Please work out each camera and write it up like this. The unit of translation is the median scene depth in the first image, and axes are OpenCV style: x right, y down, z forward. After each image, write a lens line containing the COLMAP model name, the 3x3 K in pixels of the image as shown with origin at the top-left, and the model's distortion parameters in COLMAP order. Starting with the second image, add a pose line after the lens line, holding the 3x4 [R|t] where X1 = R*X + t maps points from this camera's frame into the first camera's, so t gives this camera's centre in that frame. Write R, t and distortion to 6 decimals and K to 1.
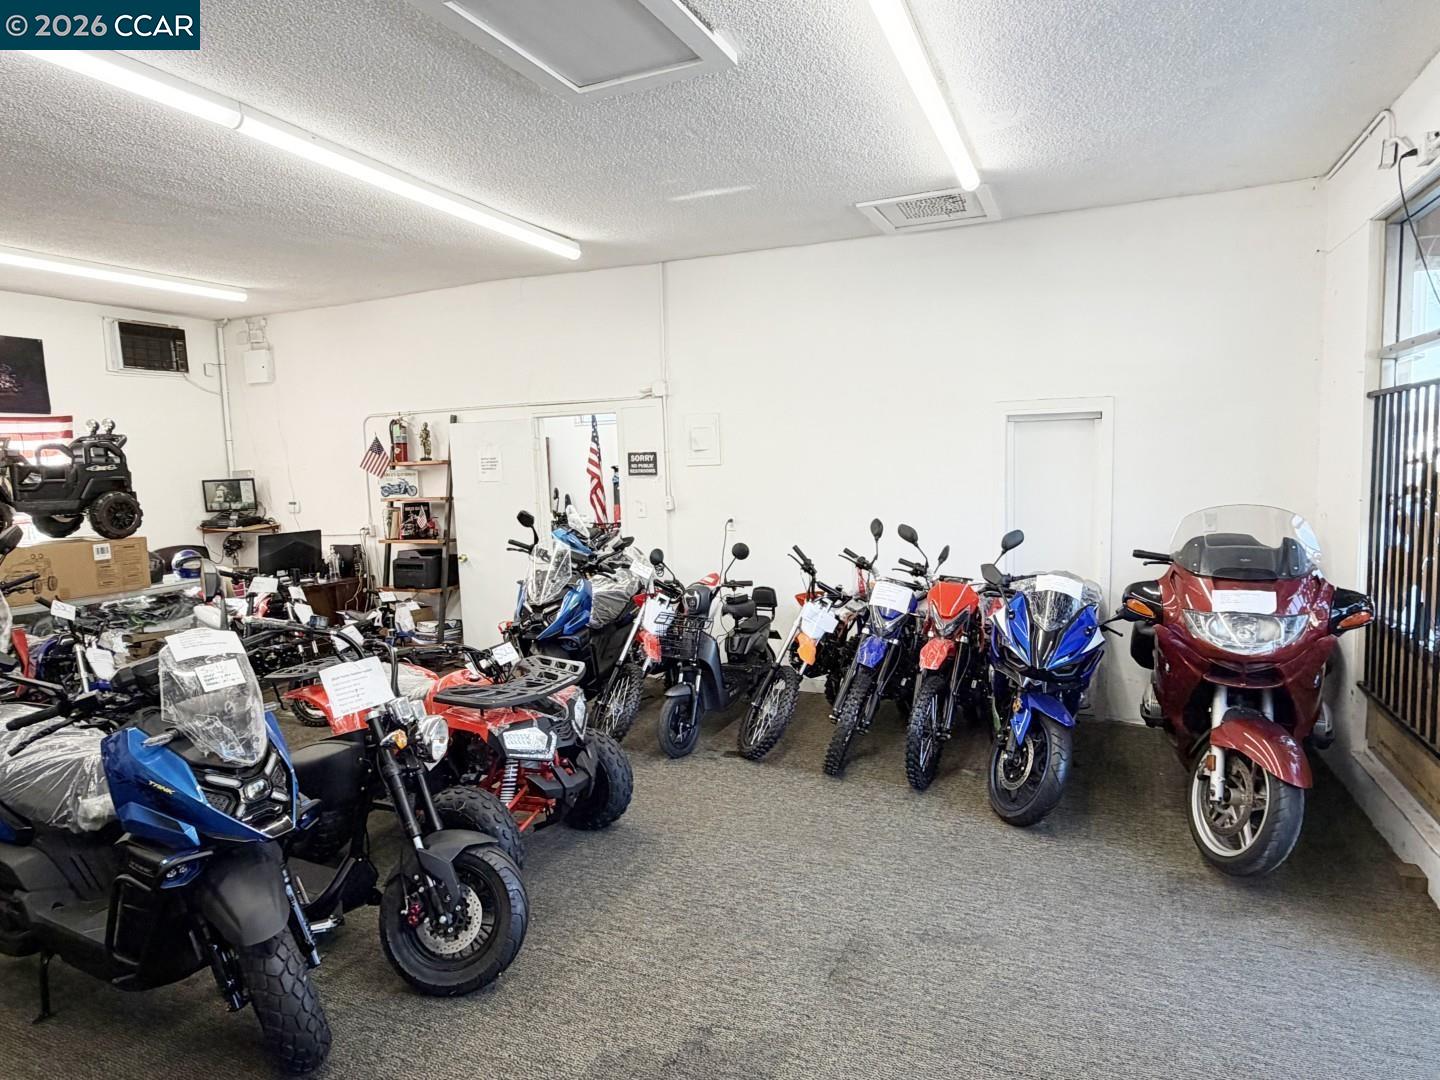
lens RADIAL K [[873.7, 0, 715.3], [0, 873.7, 546.3], [0, 0, 1]] dist [-0.001331, -0.003021]
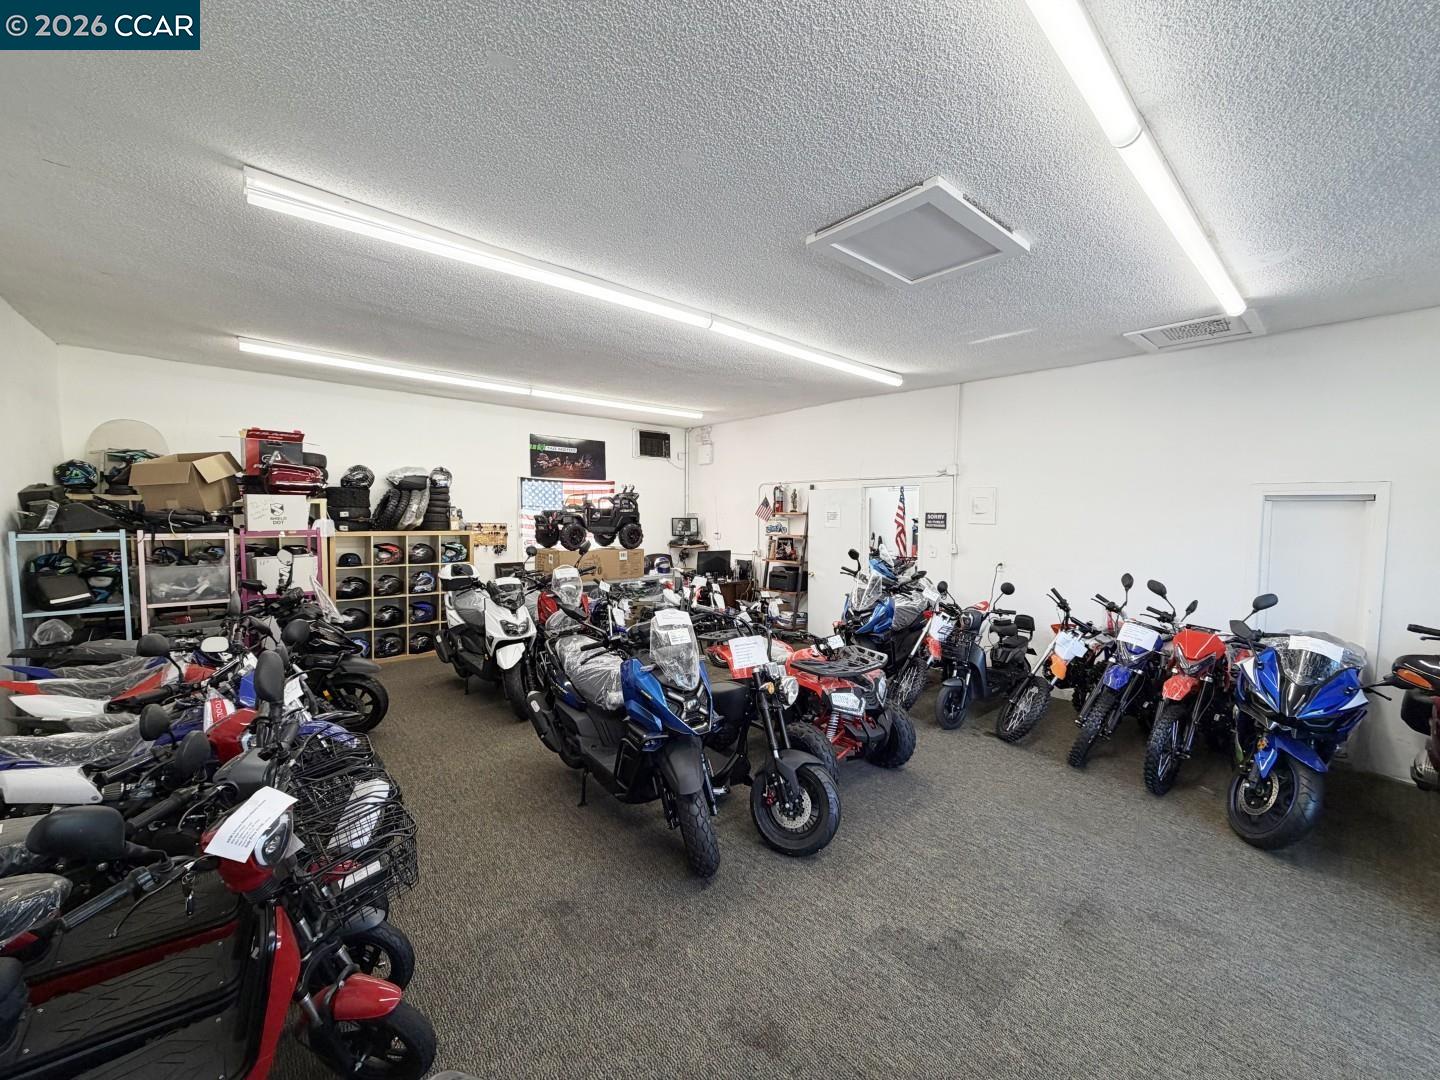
lens RADIAL K [[569.1, 0, 718.9], [0, 569.1, 541.3], [0, 0, 1]] dist [-0.002510, 0.000145]
pose [[0.903053, 0.059850, -0.425338, -0.006611], [-0.077269, 0.996726, -0.023801, -0.014305], [0.422521, 0.054359, 0.904721, -0.015952]]
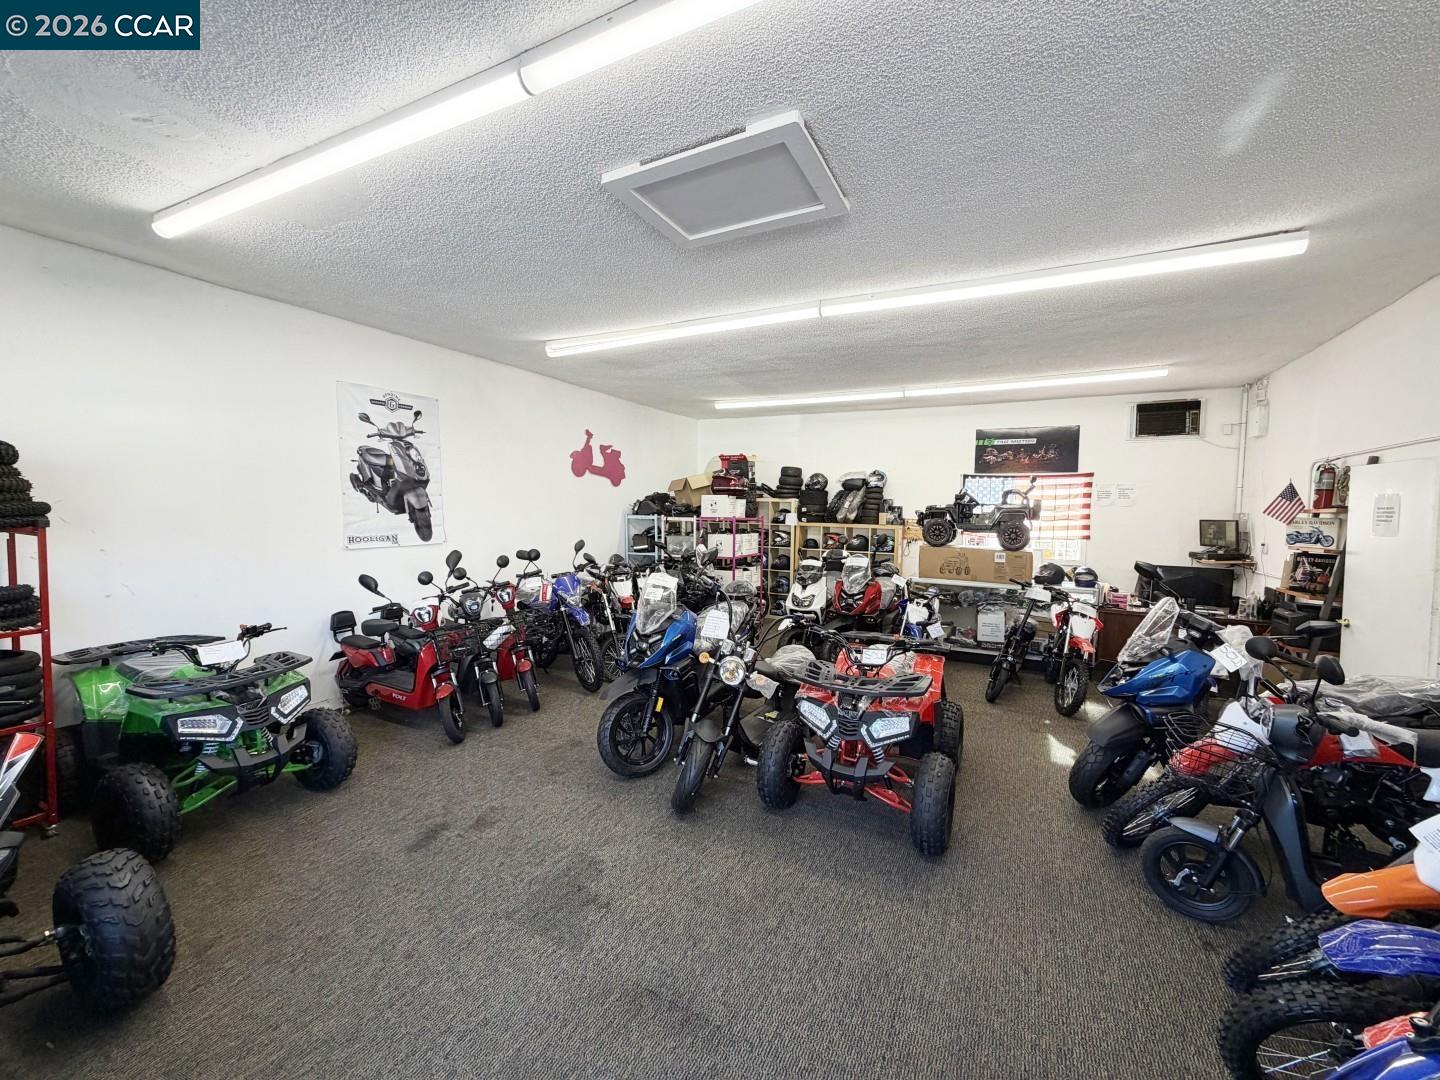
lens RADIAL K [[569.1, 0, 716.8], [0, 569.1, 540.7], [0, 0, 1]] dist [-0.002510, 0.000145]
pose [[-0.063738, 0.084053, -0.994421, 0.496437], [-0.111444, 0.989615, 0.090790, -0.080208], [0.991725, 0.116609, -0.053708, 0.680935]]
